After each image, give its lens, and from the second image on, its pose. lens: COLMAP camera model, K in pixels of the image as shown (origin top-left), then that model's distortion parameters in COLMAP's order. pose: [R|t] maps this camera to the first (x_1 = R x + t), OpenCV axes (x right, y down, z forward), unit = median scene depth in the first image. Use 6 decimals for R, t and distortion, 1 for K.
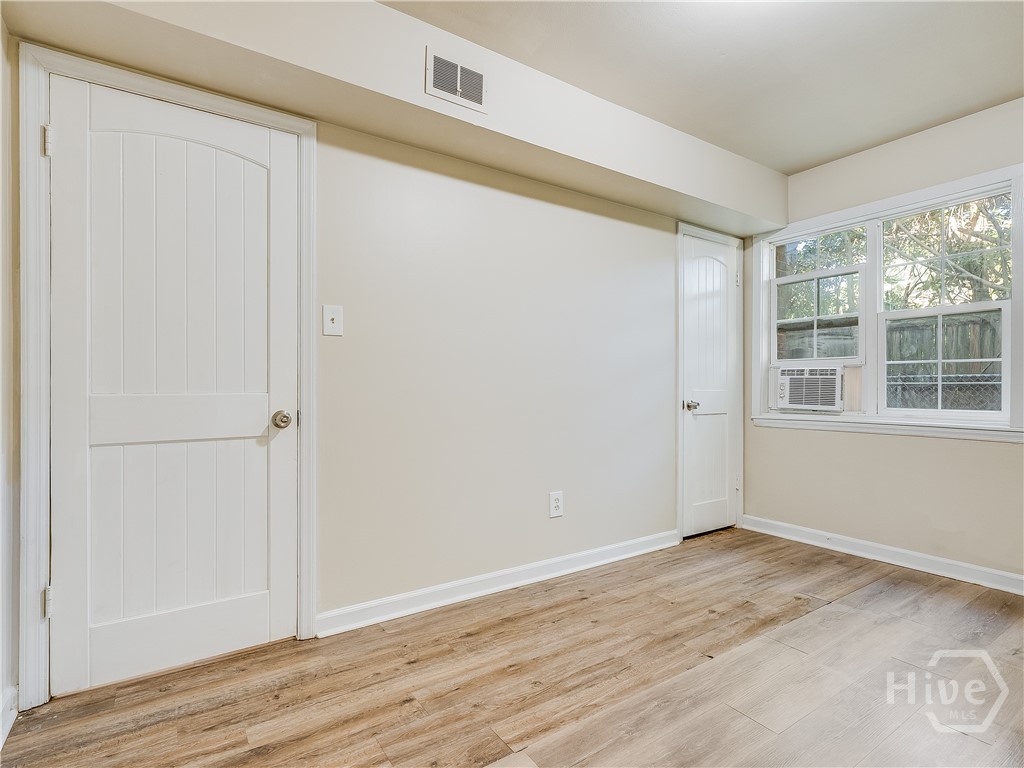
lens RADIAL K [[510.9, 0, 511.9], [0, 510.9, 387.2], [0, 0, 1]] dist [0.002390, -0.000952]
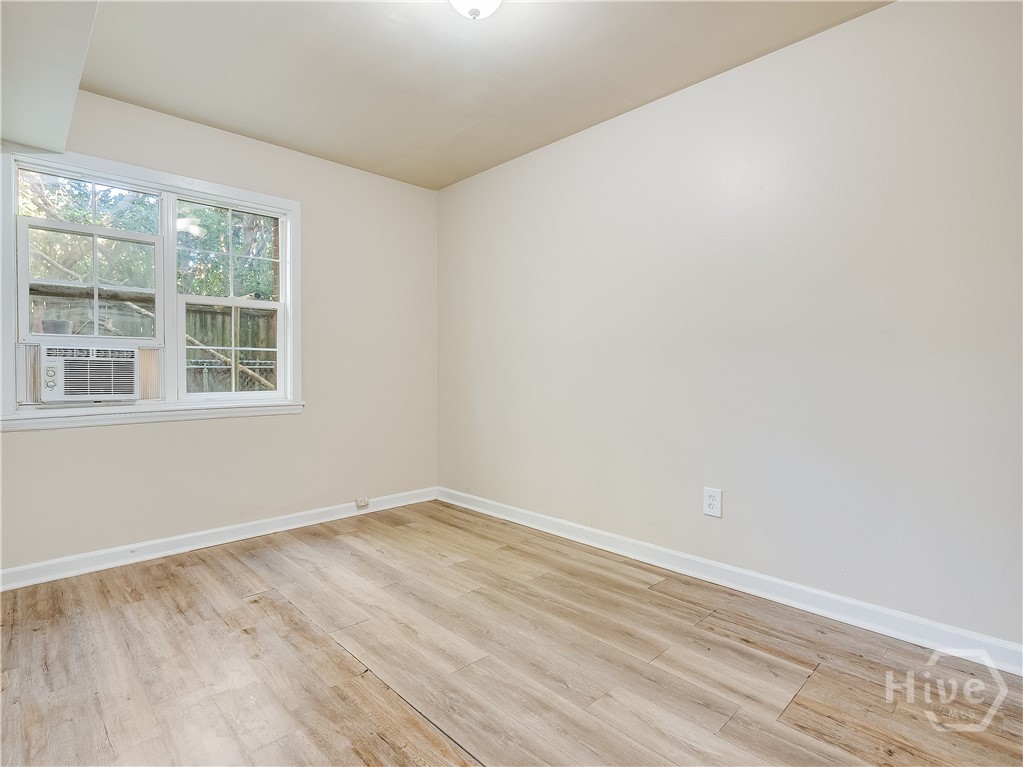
lens RADIAL K [[510.4, 0, 512.8], [0, 510.4, 375.9], [0, 0, 1]] dist [0.002390, -0.000952]
pose [[-0.164286, -0.012185, 0.986338, -0.331800], [0.001103, 0.999921, 0.012537, -0.004076], [-0.986412, 0.003148, -0.164259, 0.546959]]
